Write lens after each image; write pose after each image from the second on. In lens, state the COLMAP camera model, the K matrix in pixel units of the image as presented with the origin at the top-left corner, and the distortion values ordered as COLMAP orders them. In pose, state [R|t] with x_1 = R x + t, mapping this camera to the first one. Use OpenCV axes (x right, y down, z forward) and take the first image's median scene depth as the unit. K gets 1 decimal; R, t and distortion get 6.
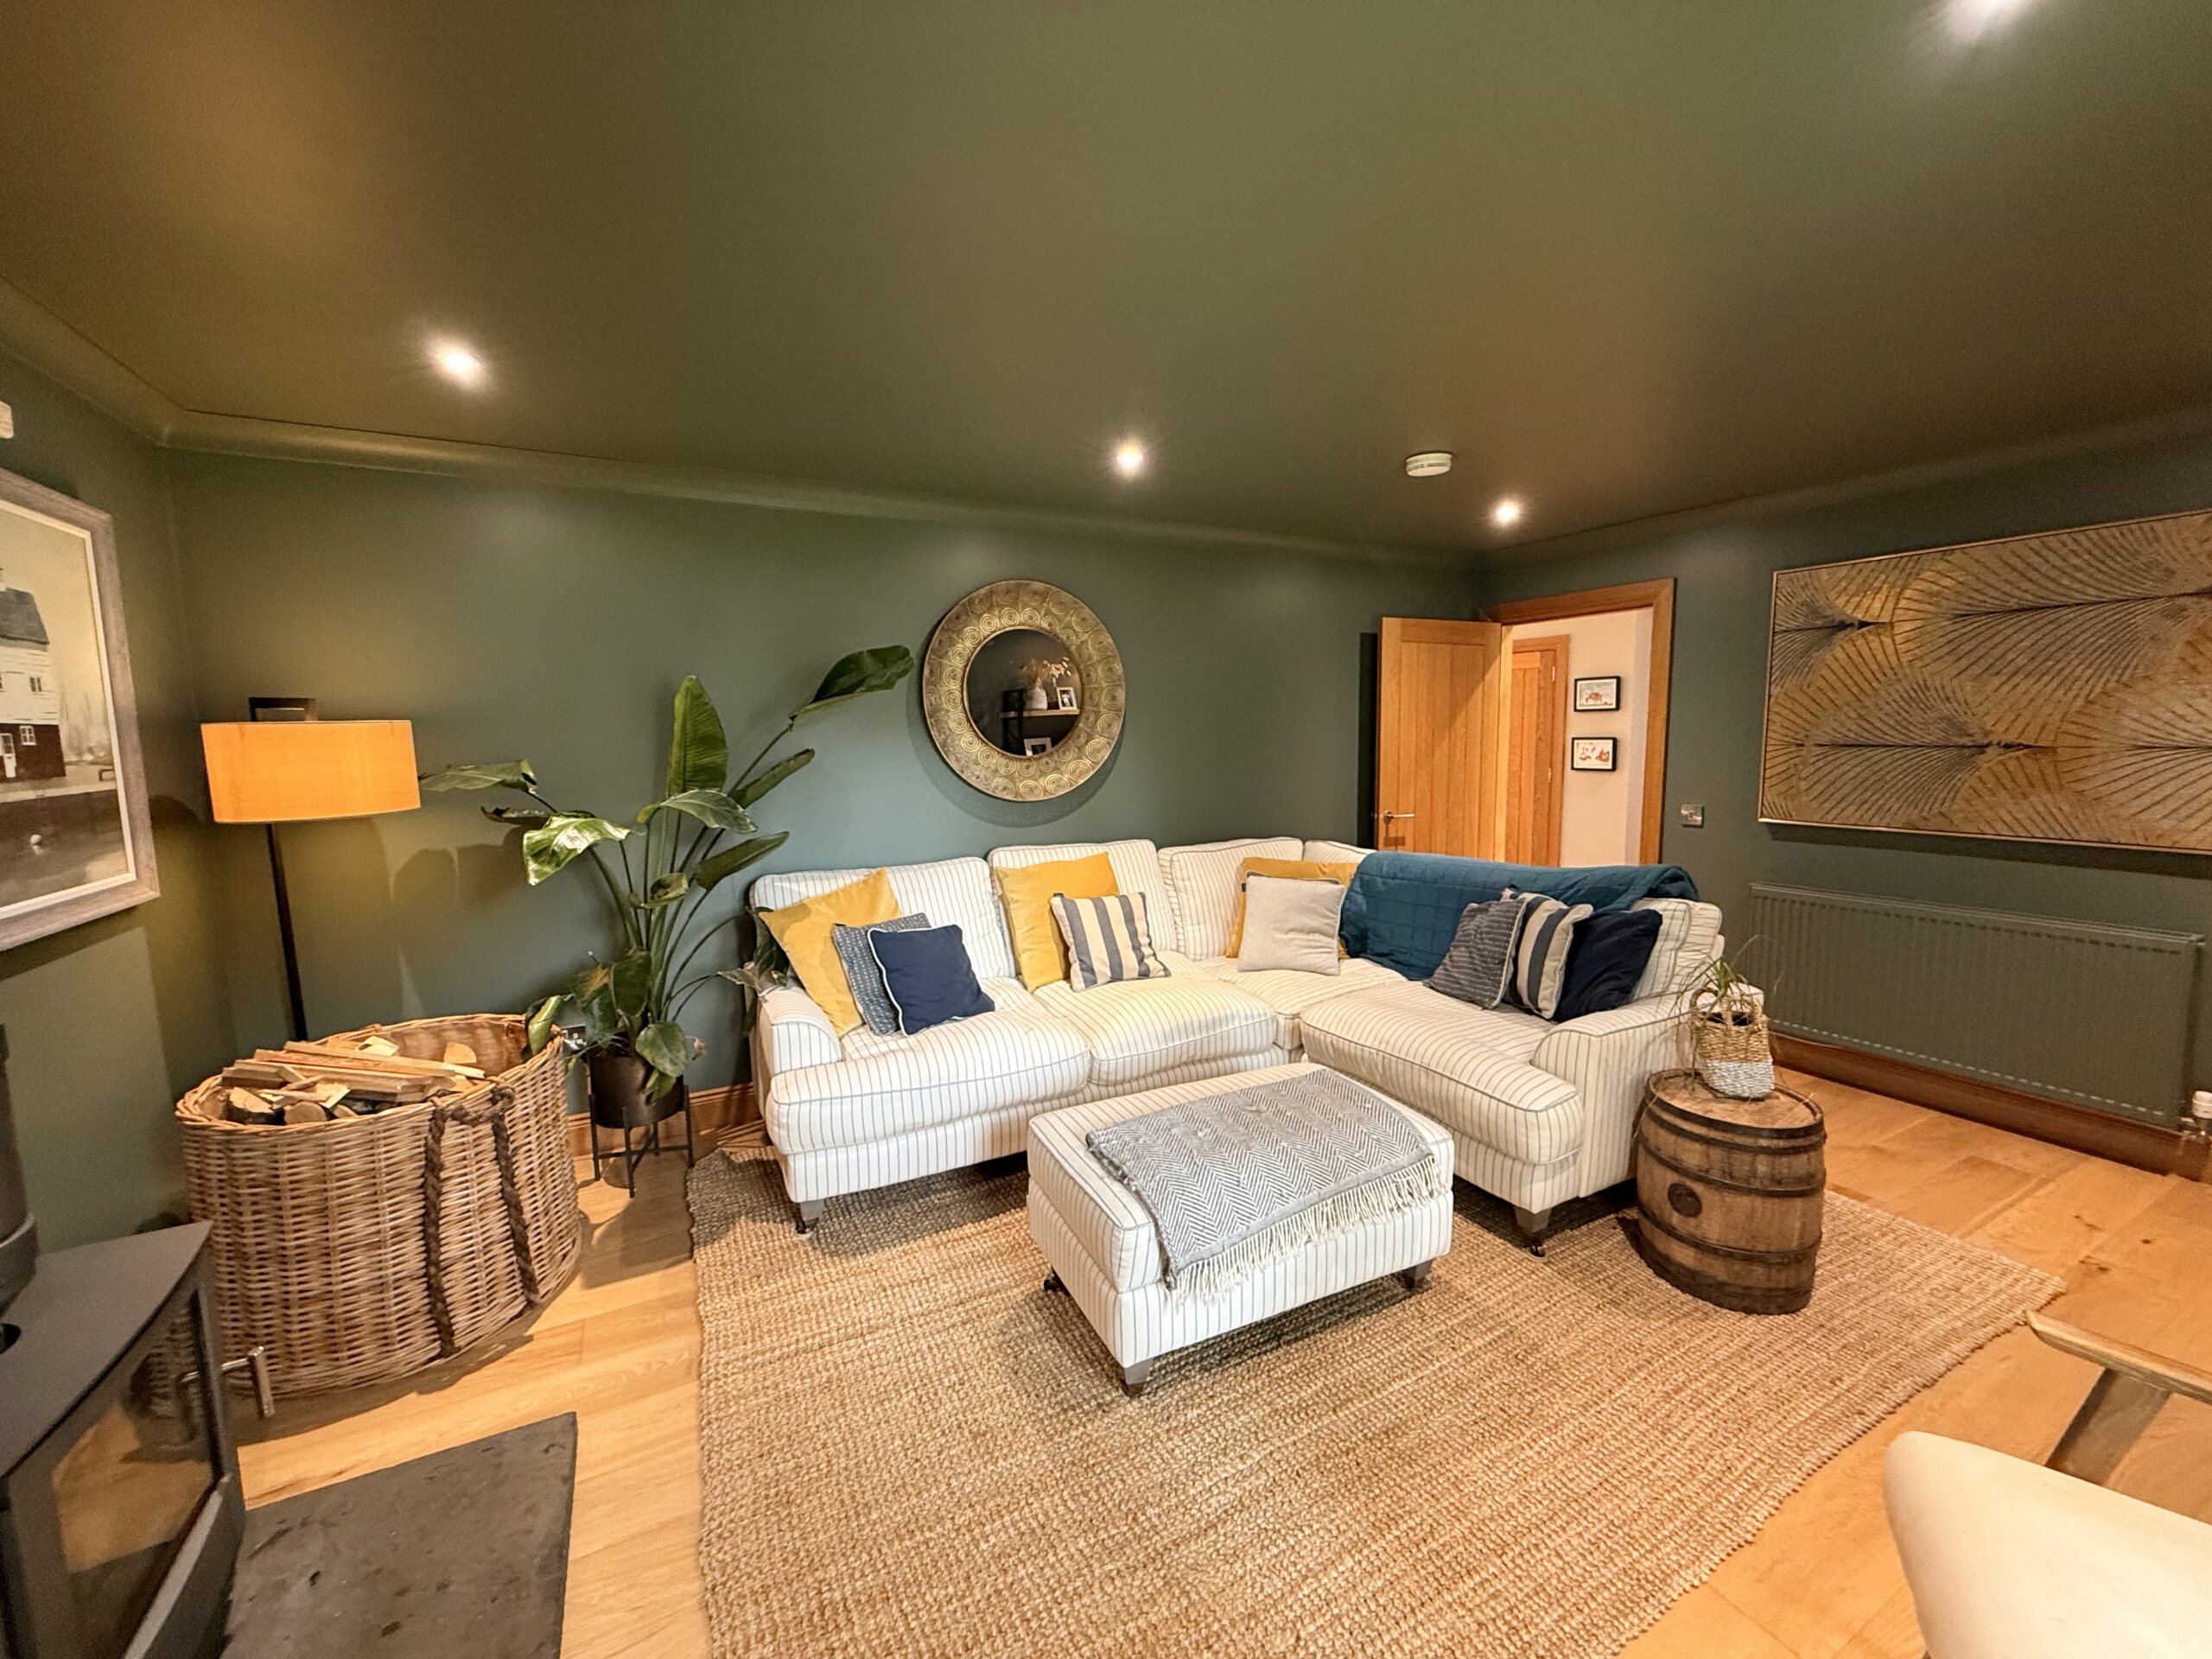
lens RADIAL K [[881.7, 0, 1104.2], [0, 881.7, 825.4], [0, 0, 1]] dist [-0.006595, 0.001978]
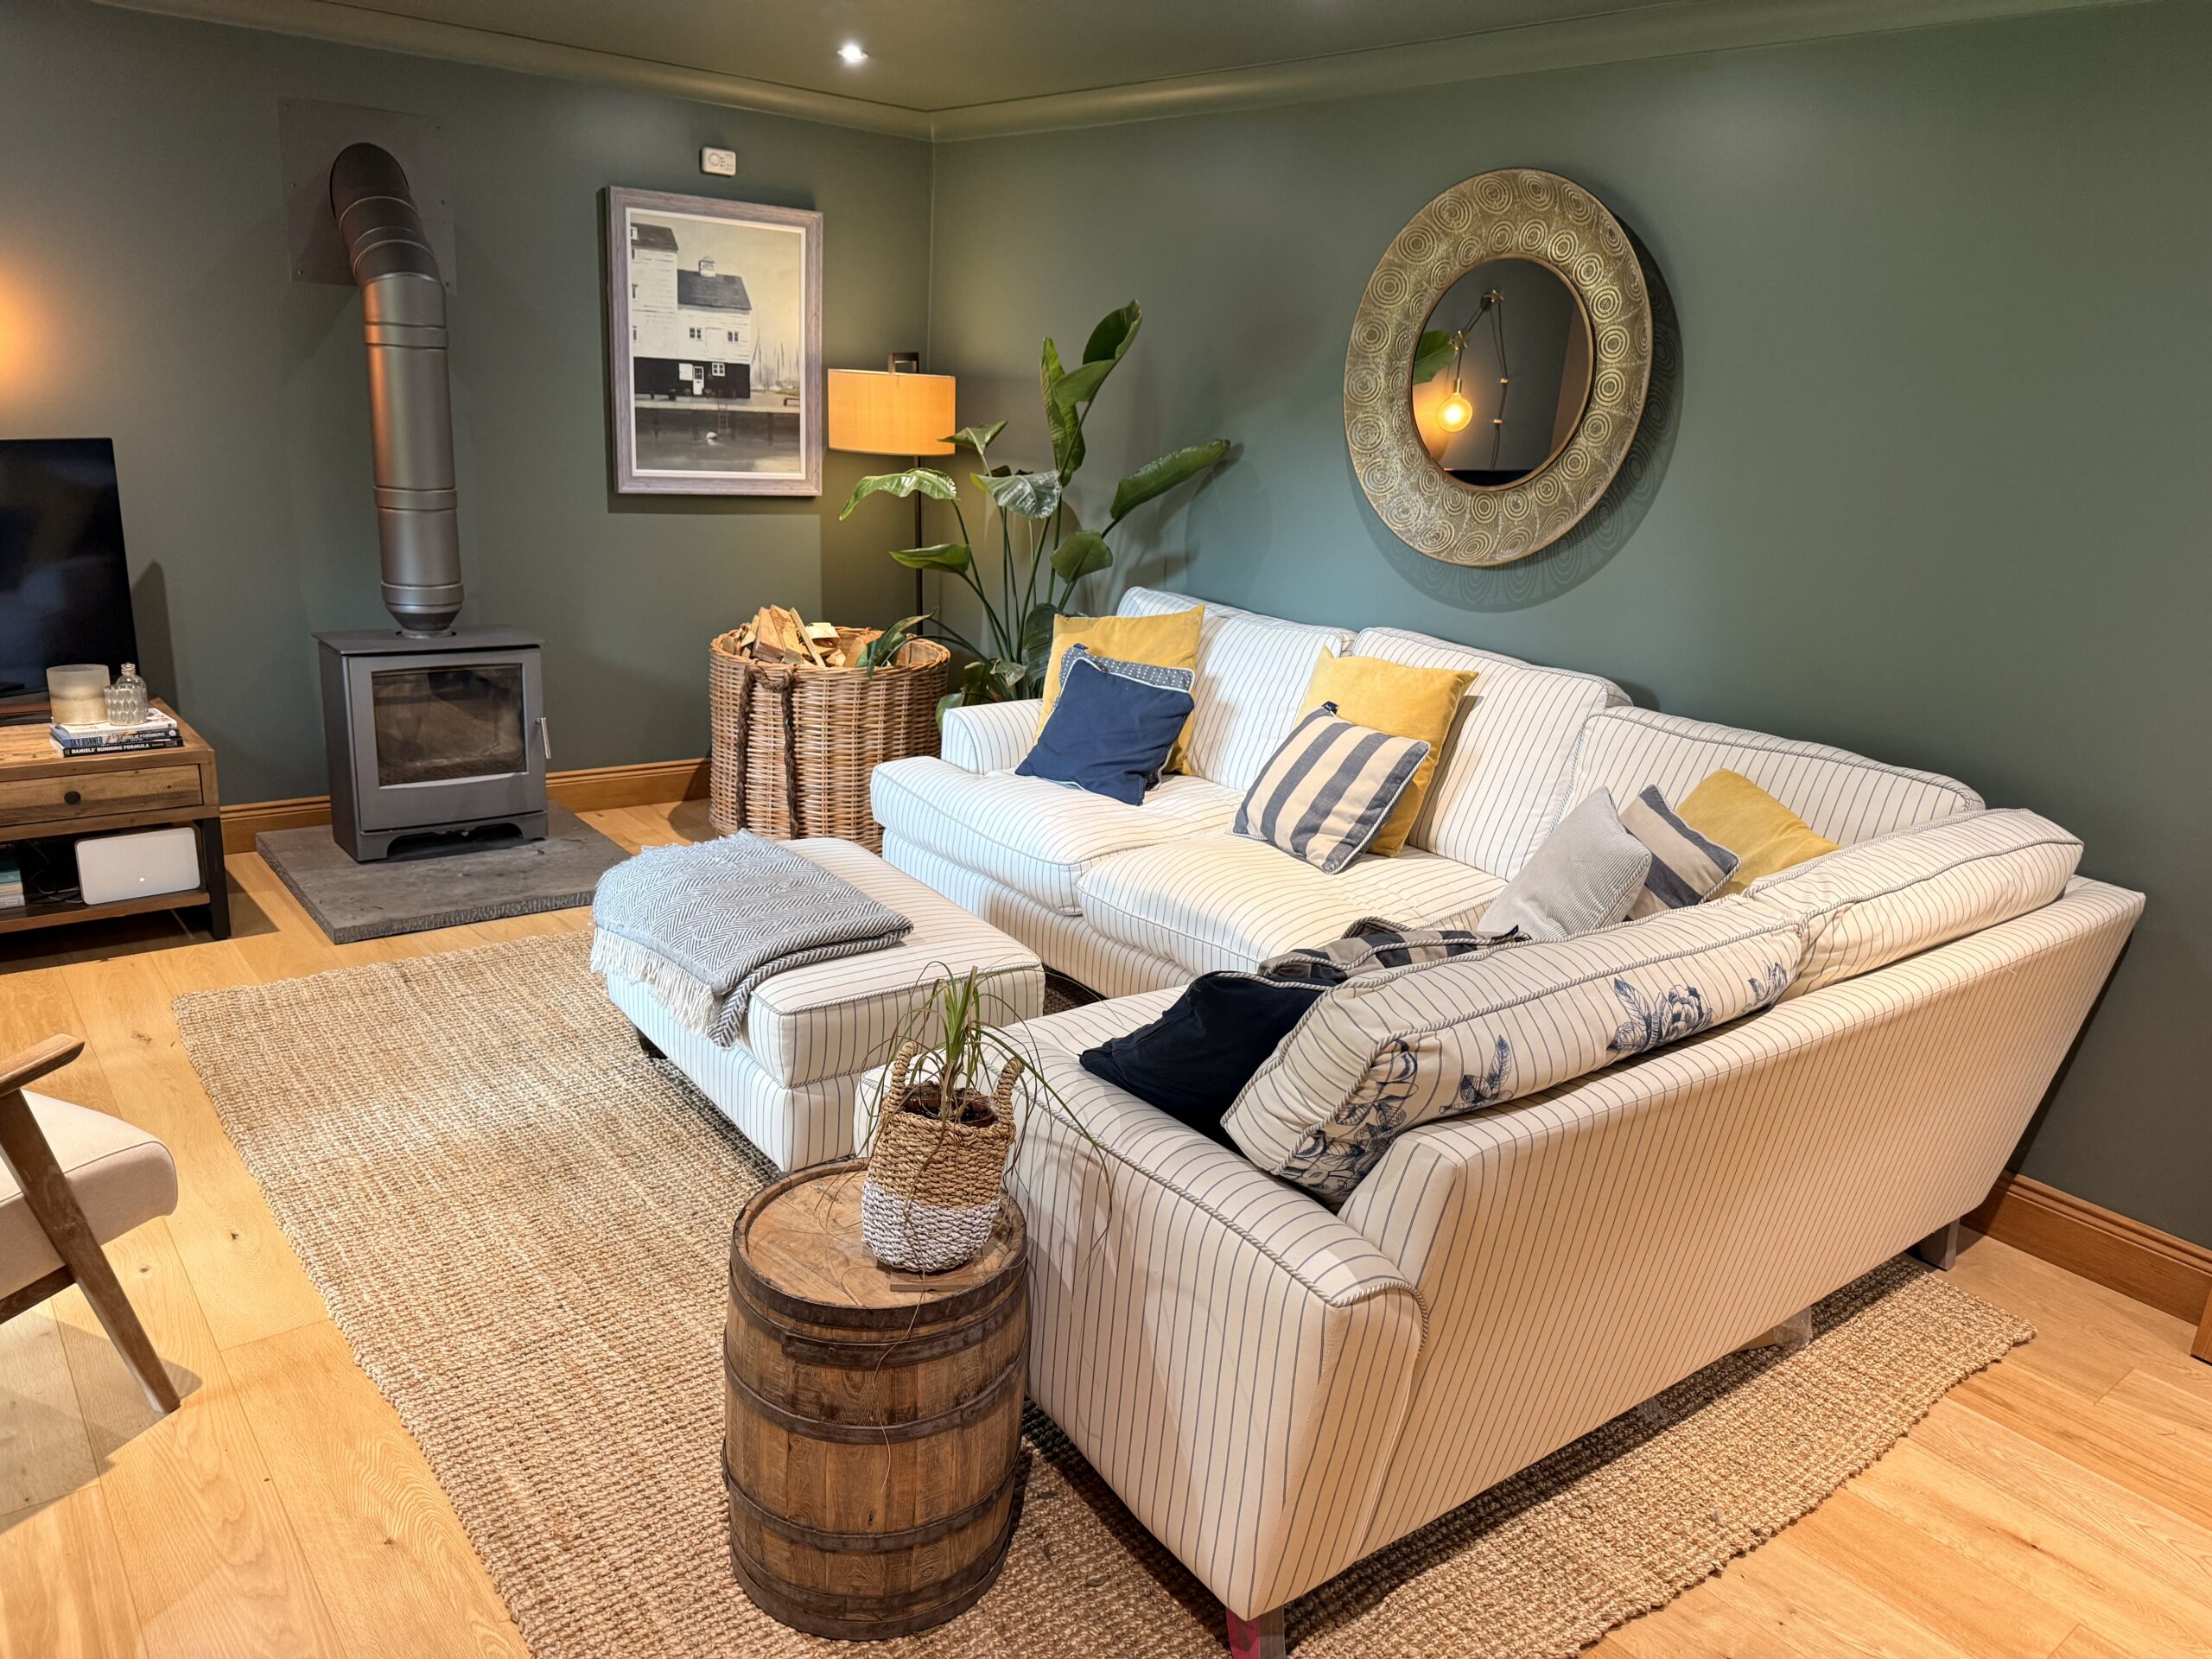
lens RADIAL K [[1561.0, 0, 1105.3], [0, 1561.0, 834.6], [0, 0, 1]] dist [0.050379, -0.062111]
pose [[0.186724, 0.304522, -0.934024, 1.687130], [-0.175387, 0.945804, 0.273301, -0.187711], [0.966630, 0.112784, 0.230013, 1.011736]]
